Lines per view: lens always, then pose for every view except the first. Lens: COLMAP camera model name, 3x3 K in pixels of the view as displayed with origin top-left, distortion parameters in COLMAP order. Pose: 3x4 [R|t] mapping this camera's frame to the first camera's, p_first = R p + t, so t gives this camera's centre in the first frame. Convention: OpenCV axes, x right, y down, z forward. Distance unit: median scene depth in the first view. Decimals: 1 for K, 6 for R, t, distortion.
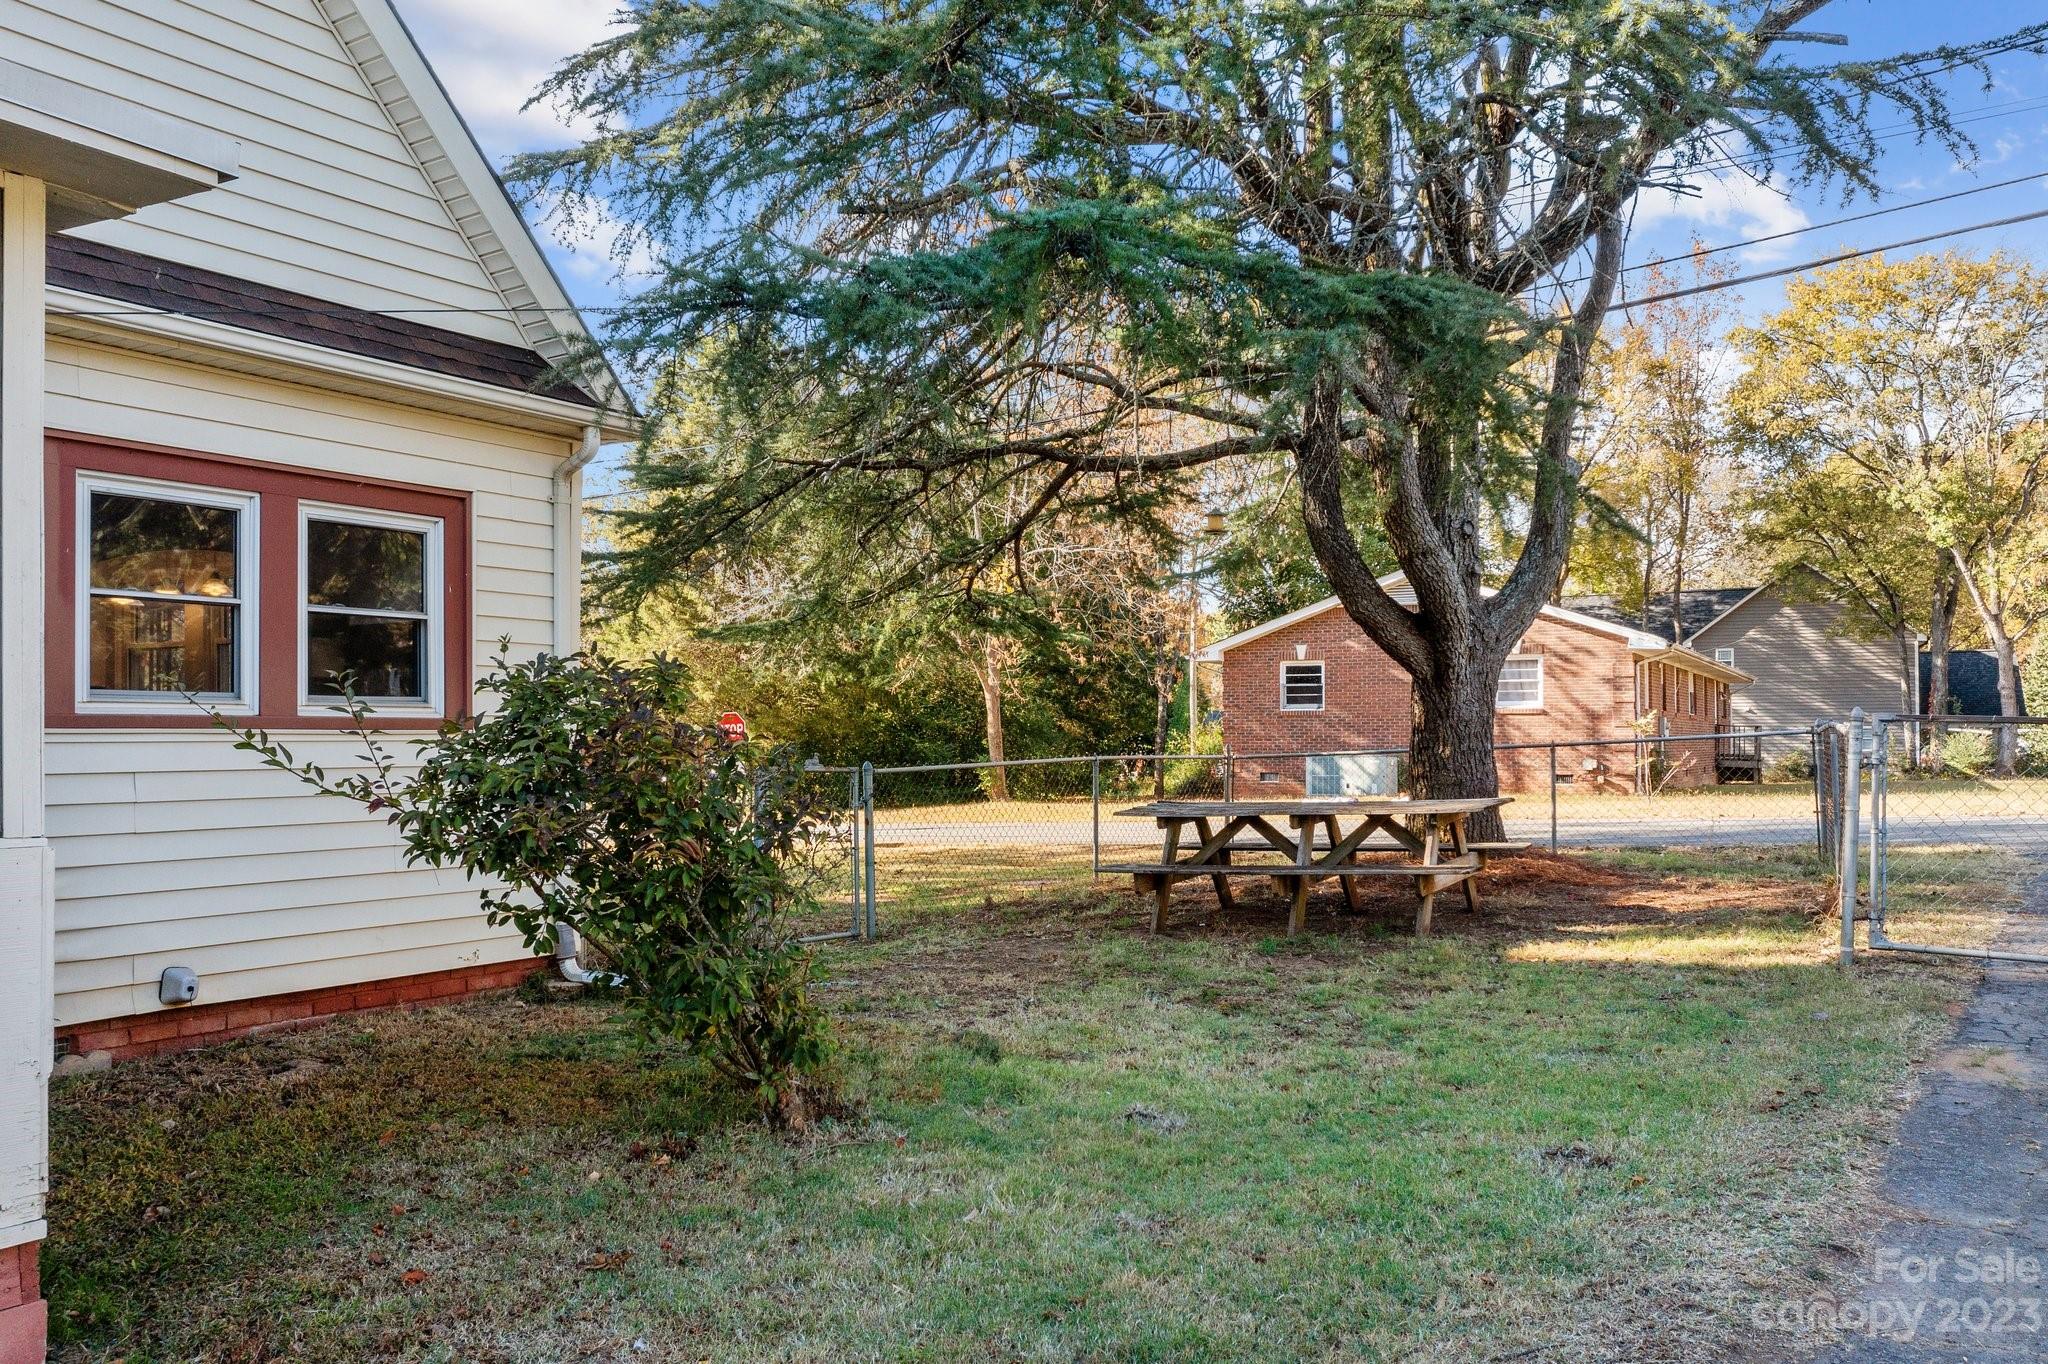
lens RADIAL K [[1623.6, 0, 1024.0], [0, 1623.6, 682.0], [0, 0, 1]] dist [-0.001711, 0.004915]
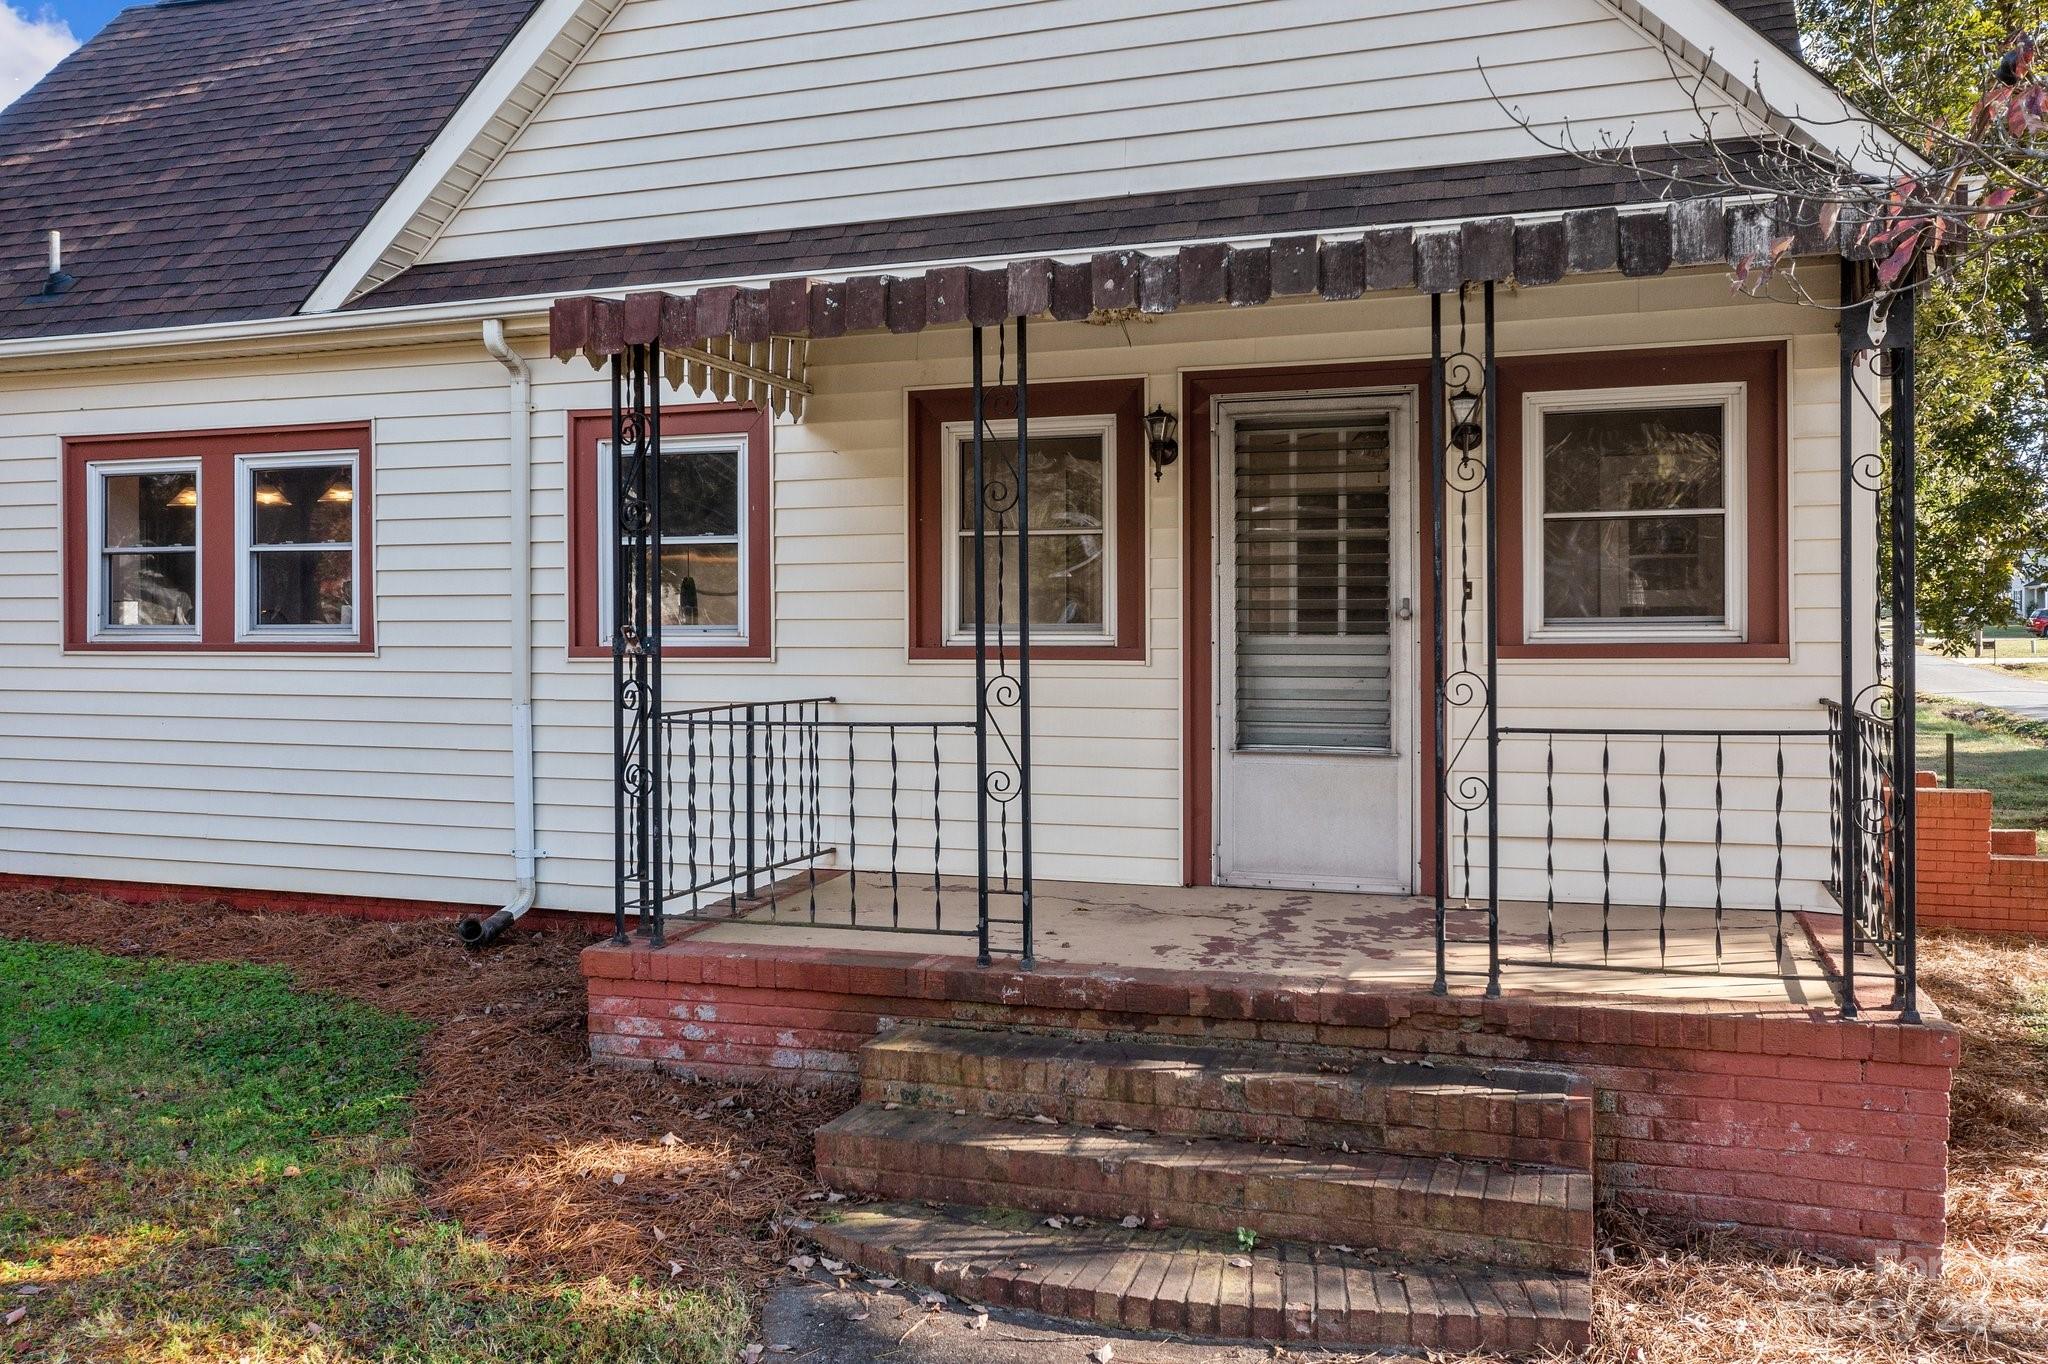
lens RADIAL K [[1652.9, 0, 1024.0], [0, 1652.9, 682.0], [0, 0, 1]] dist [0.000049, 0.002715]
pose [[0.226726, 0.016599, -0.973817, 0.323978], [0.023895, 0.999459, 0.022599, 0.013966], [0.973665, -0.028393, 0.226207, 0.495042]]
